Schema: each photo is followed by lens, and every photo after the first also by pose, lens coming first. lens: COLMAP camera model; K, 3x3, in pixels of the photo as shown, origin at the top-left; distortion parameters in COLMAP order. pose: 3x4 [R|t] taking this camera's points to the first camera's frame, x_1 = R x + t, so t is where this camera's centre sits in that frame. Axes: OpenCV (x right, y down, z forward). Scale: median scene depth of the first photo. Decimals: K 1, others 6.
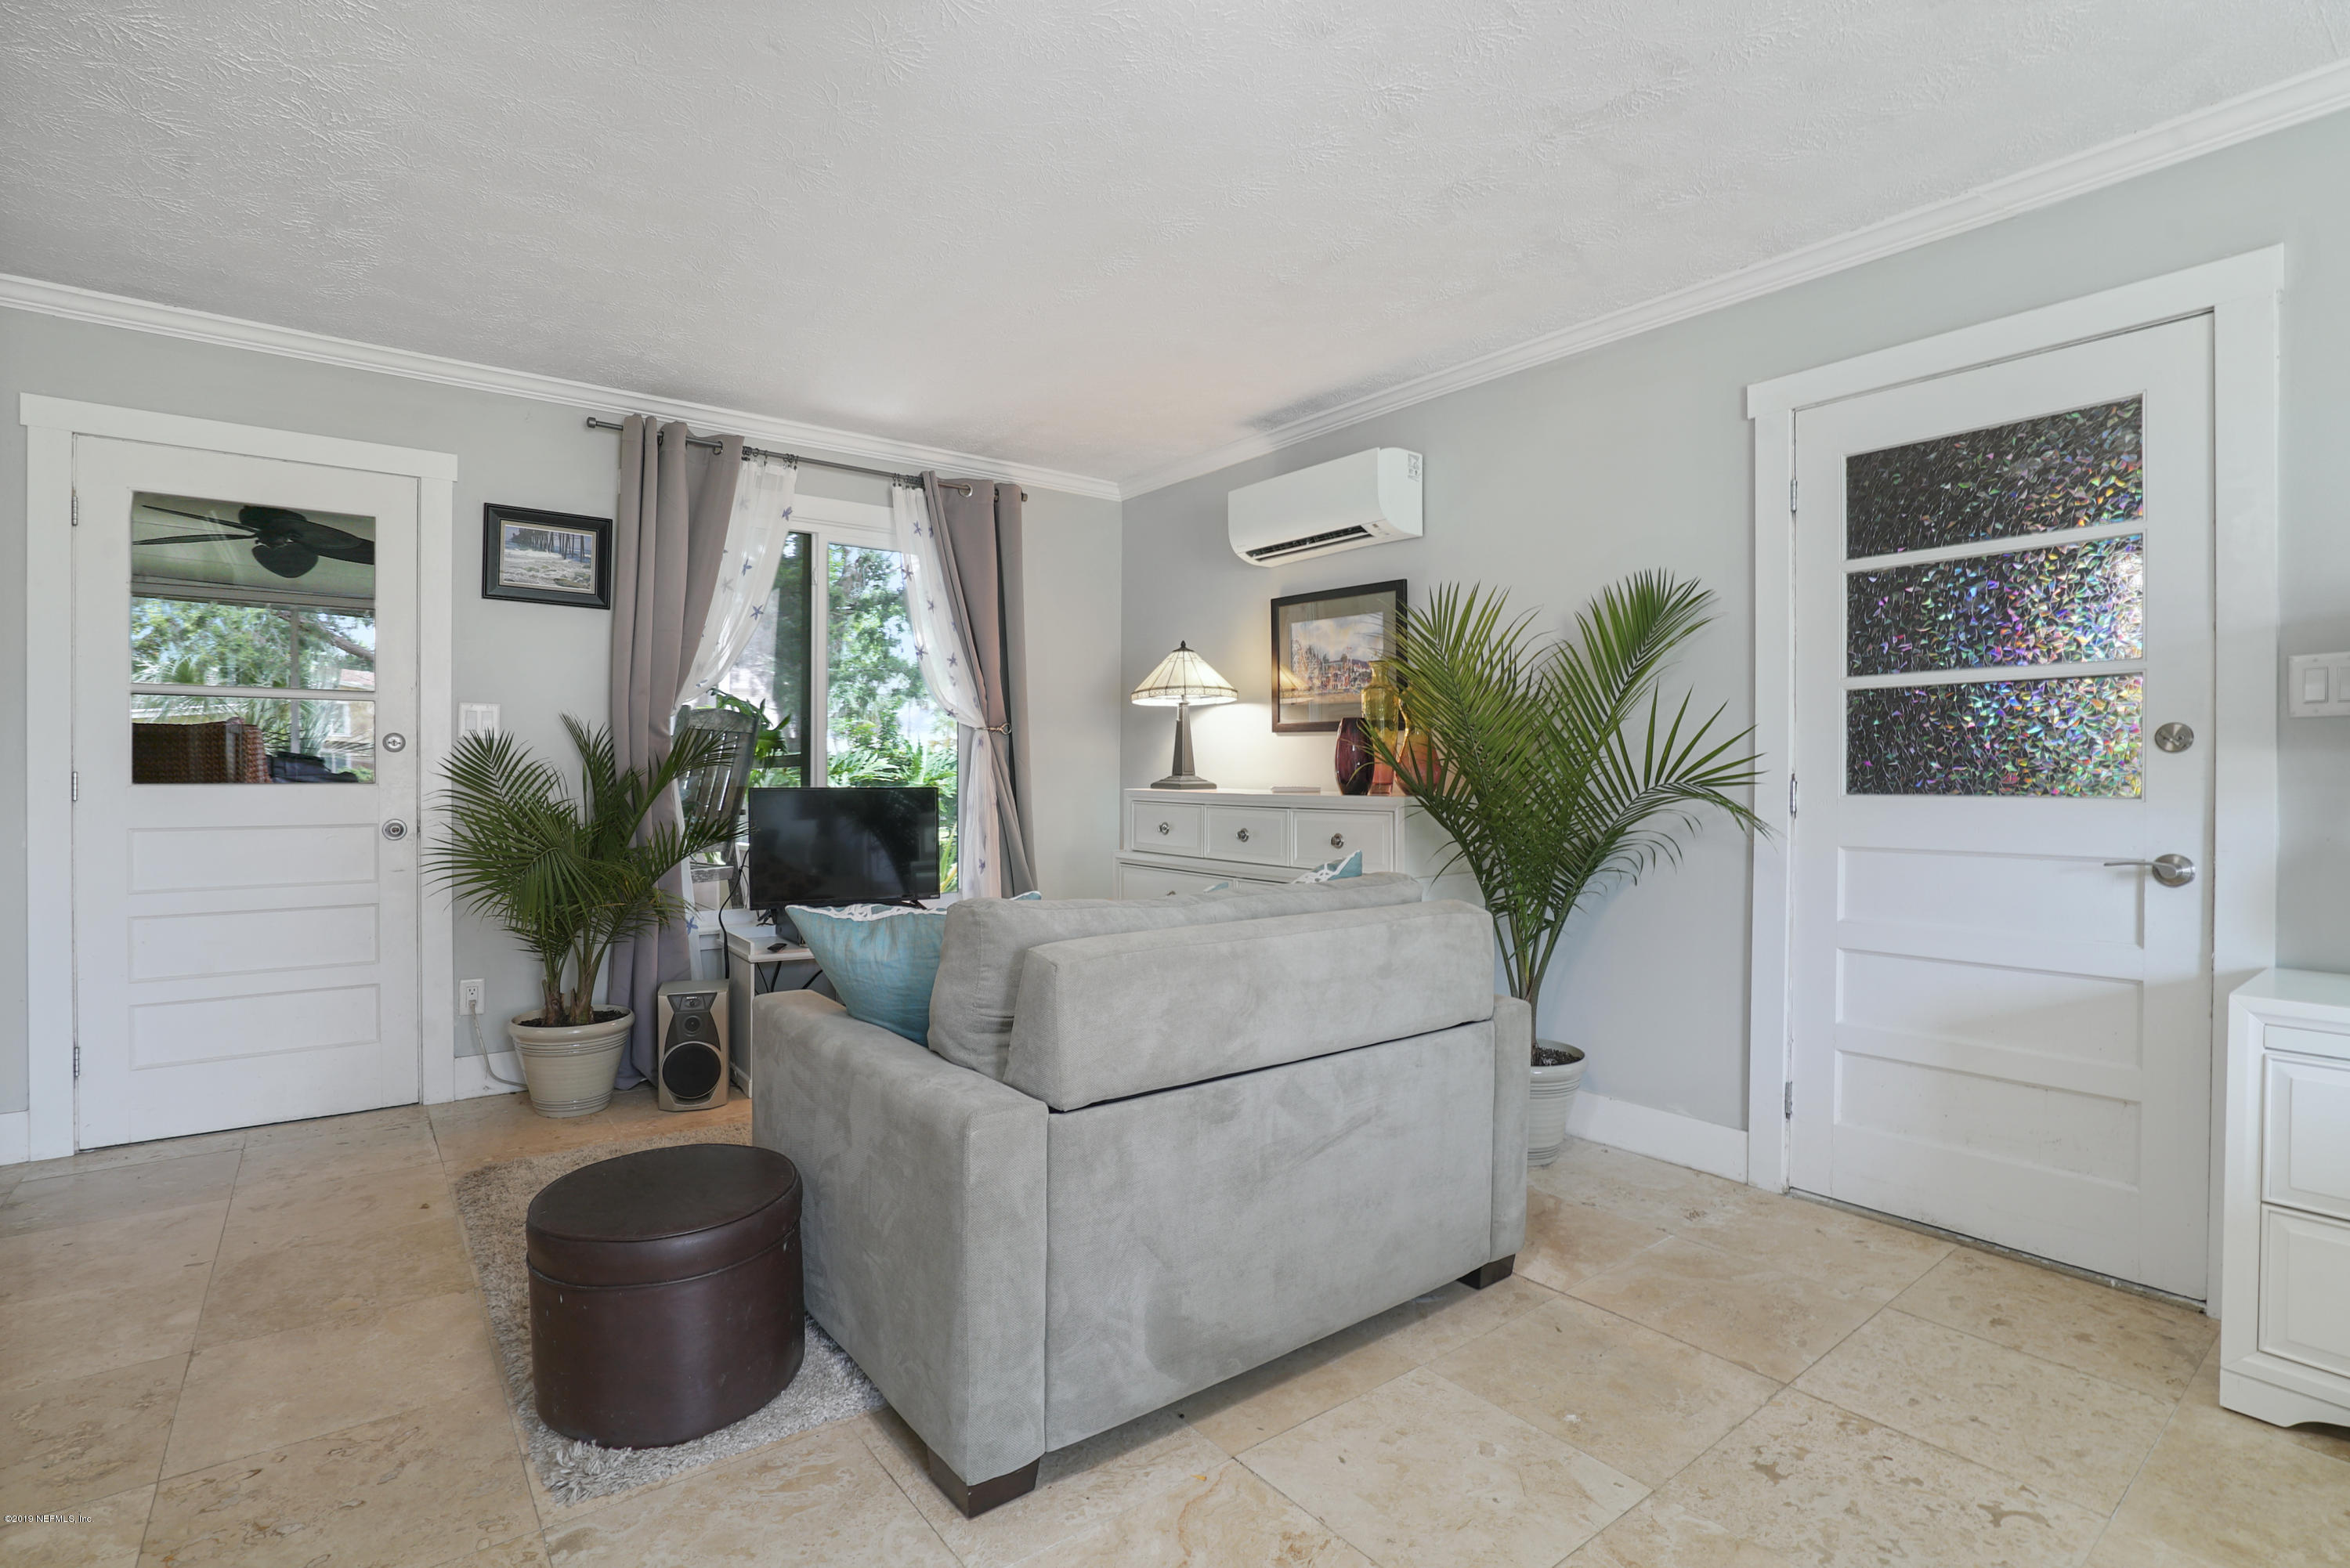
lens RADIAL K [[1131.6, 0, 1173.1], [0, 1131.6, 777.5], [0, 0, 1]] dist [-0.058979, 0.027184]
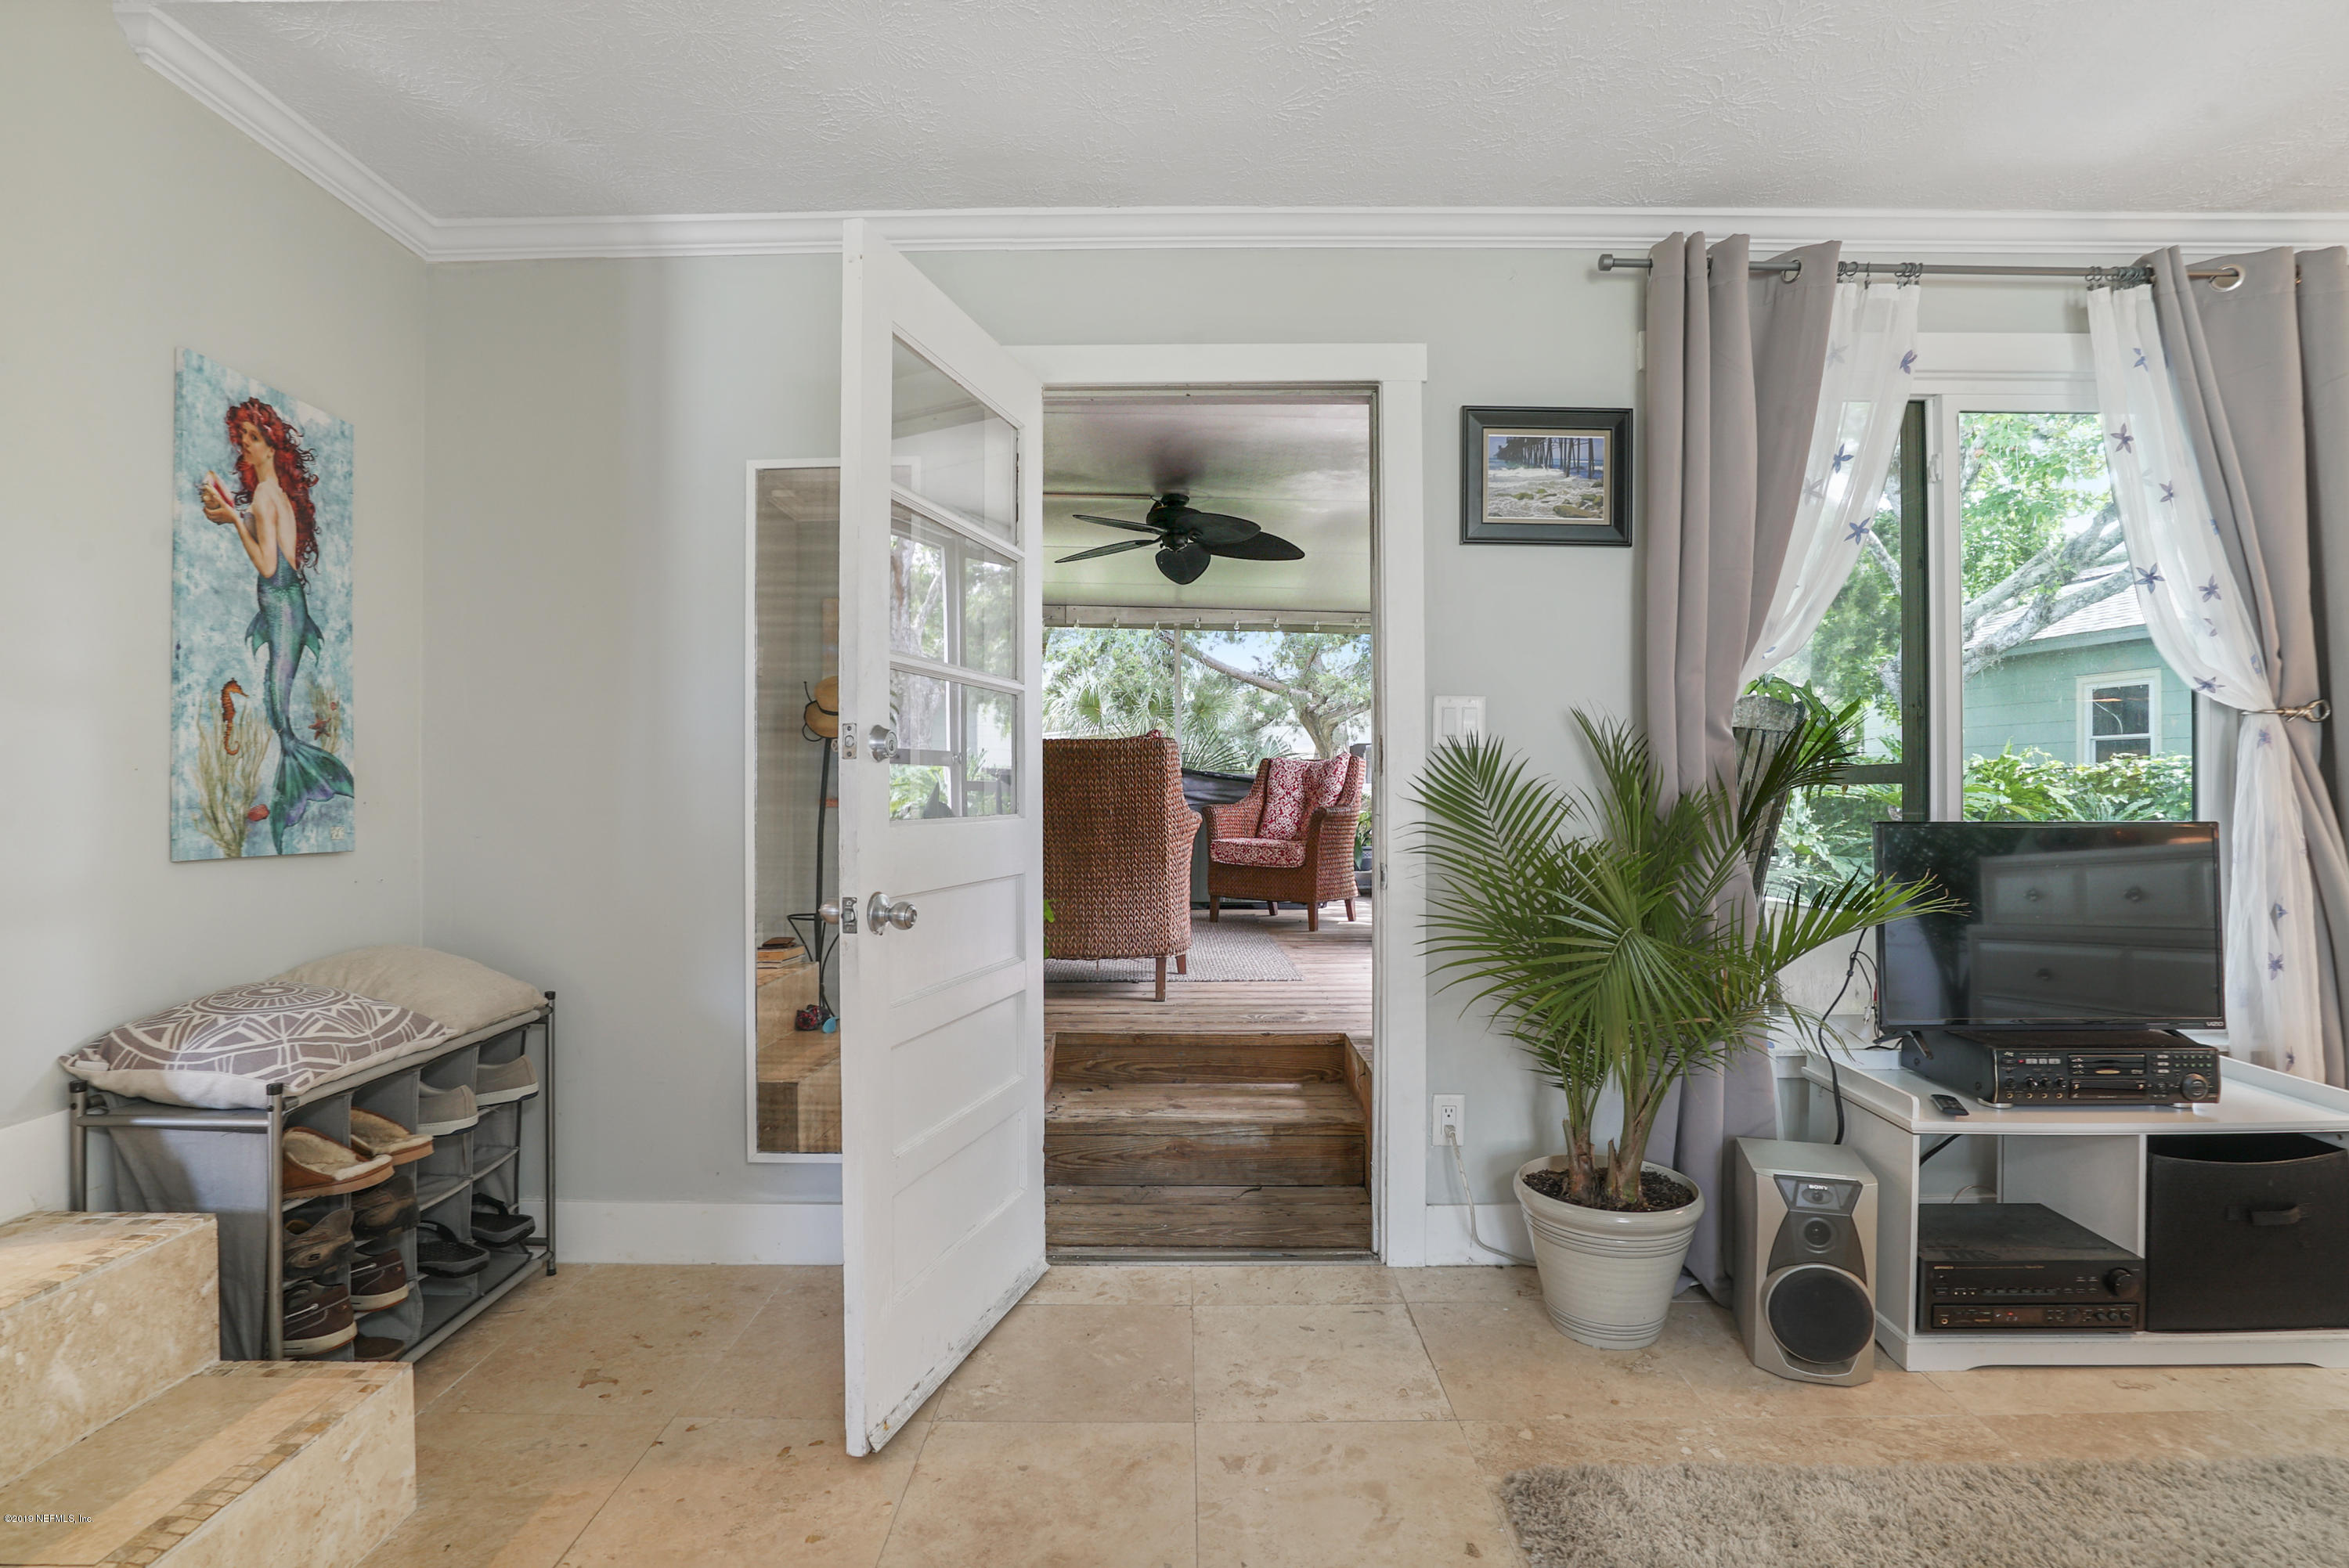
lens RADIAL K [[1131.1, 0, 1172.6], [0, 1131.1, 777.5], [0, 0, 1]] dist [-0.058979, 0.027184]
pose [[0.796765, -0.007197, -0.604246, -0.327528], [0.002507, 0.999960, -0.008604, -0.010238], [0.604284, 0.005341, 0.796751, 0.319263]]
